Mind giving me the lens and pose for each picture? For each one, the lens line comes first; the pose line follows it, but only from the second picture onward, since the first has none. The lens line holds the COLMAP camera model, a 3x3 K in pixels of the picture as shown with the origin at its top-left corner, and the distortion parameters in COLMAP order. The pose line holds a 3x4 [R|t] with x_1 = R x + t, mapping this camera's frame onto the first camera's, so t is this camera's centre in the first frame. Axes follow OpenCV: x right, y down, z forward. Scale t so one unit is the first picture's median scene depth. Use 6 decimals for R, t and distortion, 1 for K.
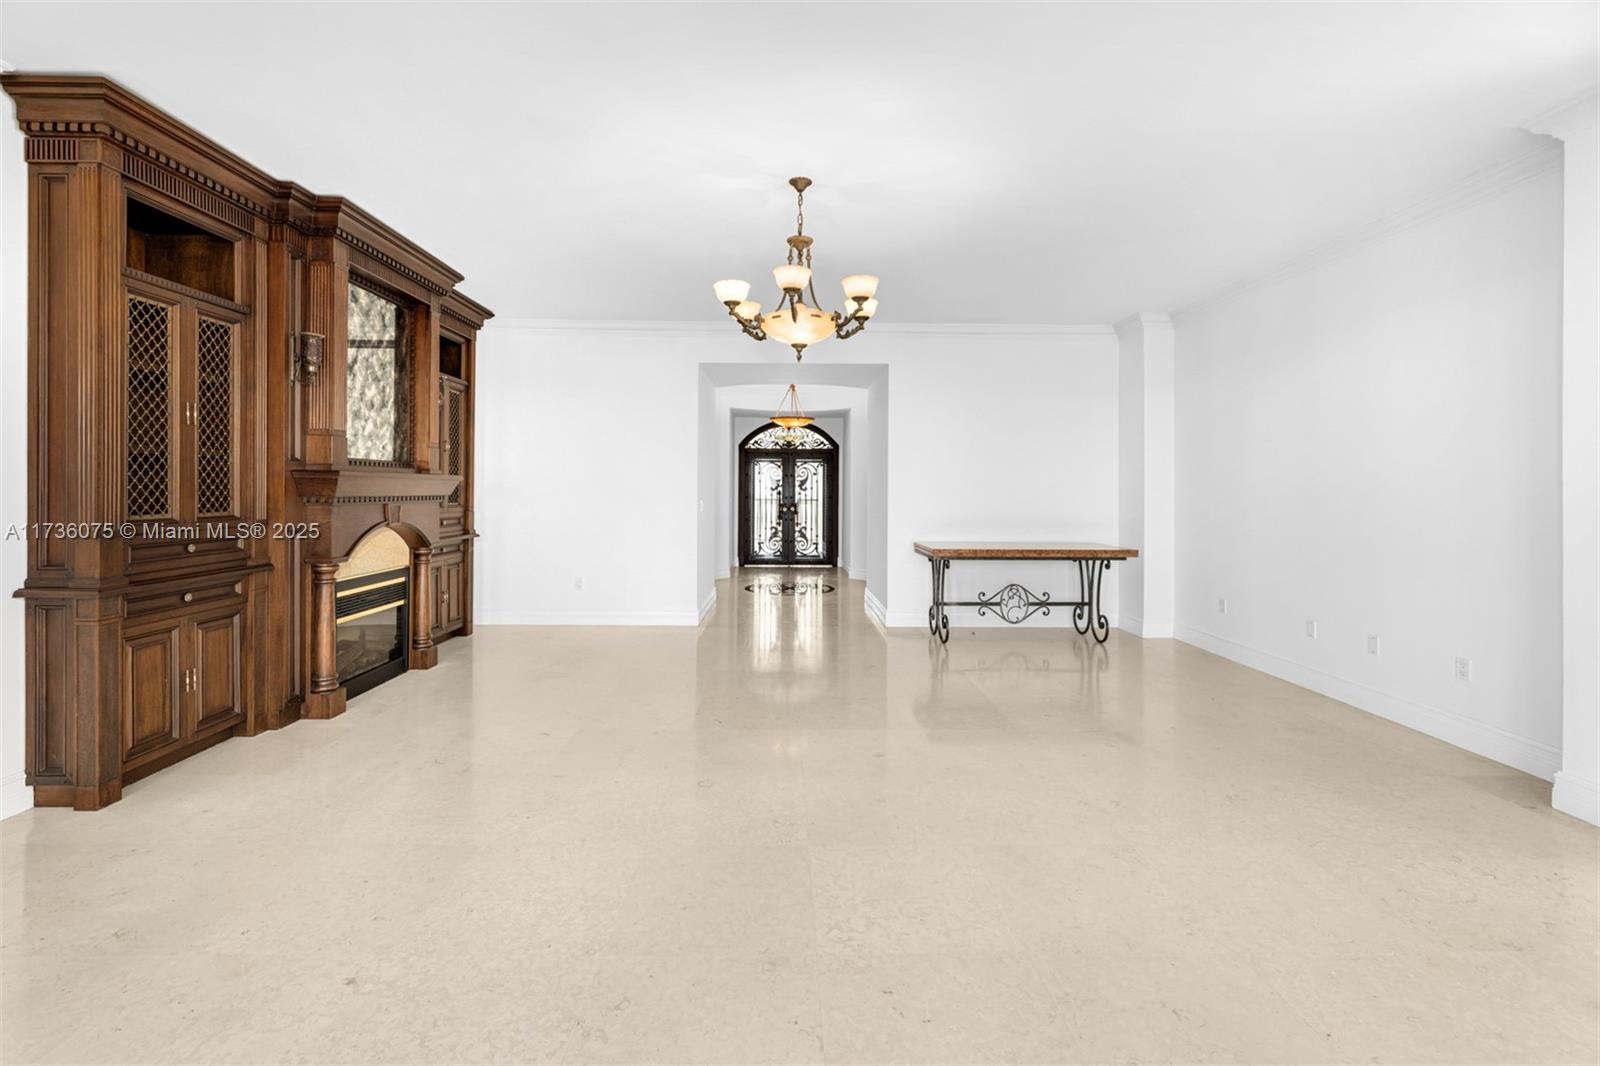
lens RADIAL K [[639.7, 0, 773.7], [0, 639.7, 493.3], [0, 0, 1]] dist [0.003532, -0.000317]
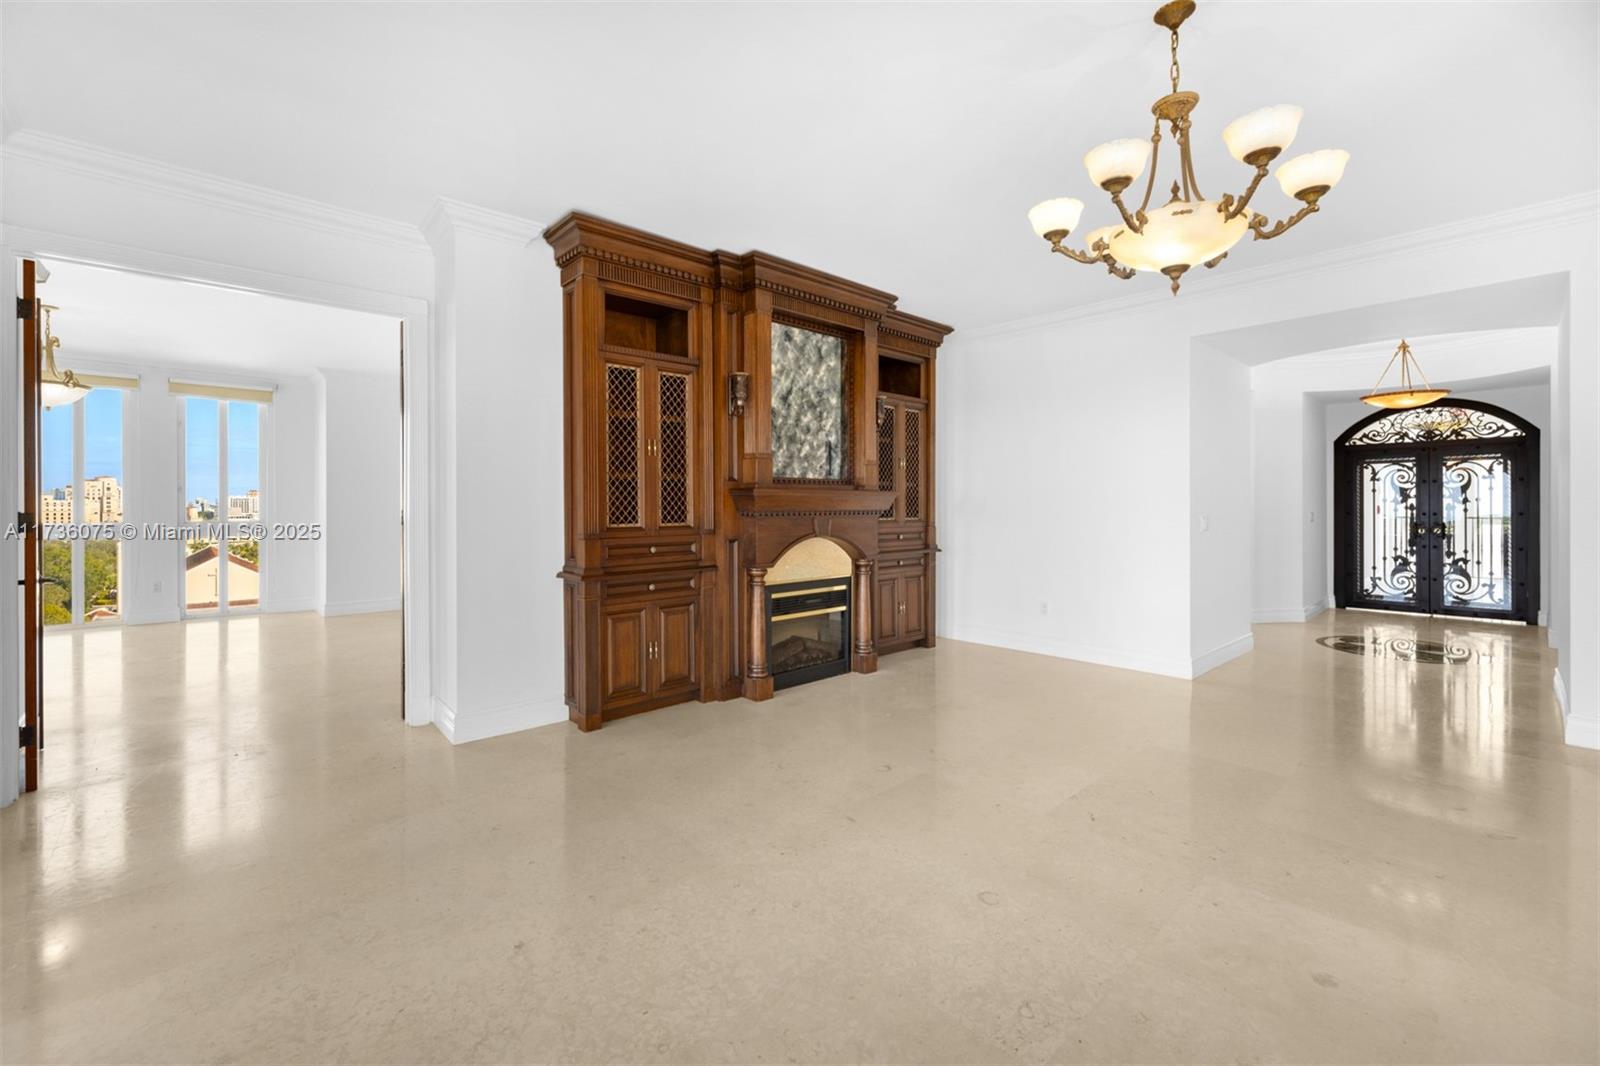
lens RADIAL K [[642.0, 0, 803.2], [0, 642.0, 509.0], [0, 0, 1]] dist [-0.001711, -0.000154]
pose [[0.698211, -0.006362, -0.715864, 0.208730], [0.004472, 0.999980, -0.004526, 0.007752], [0.715878, -0.000041, 0.698225, 0.255220]]
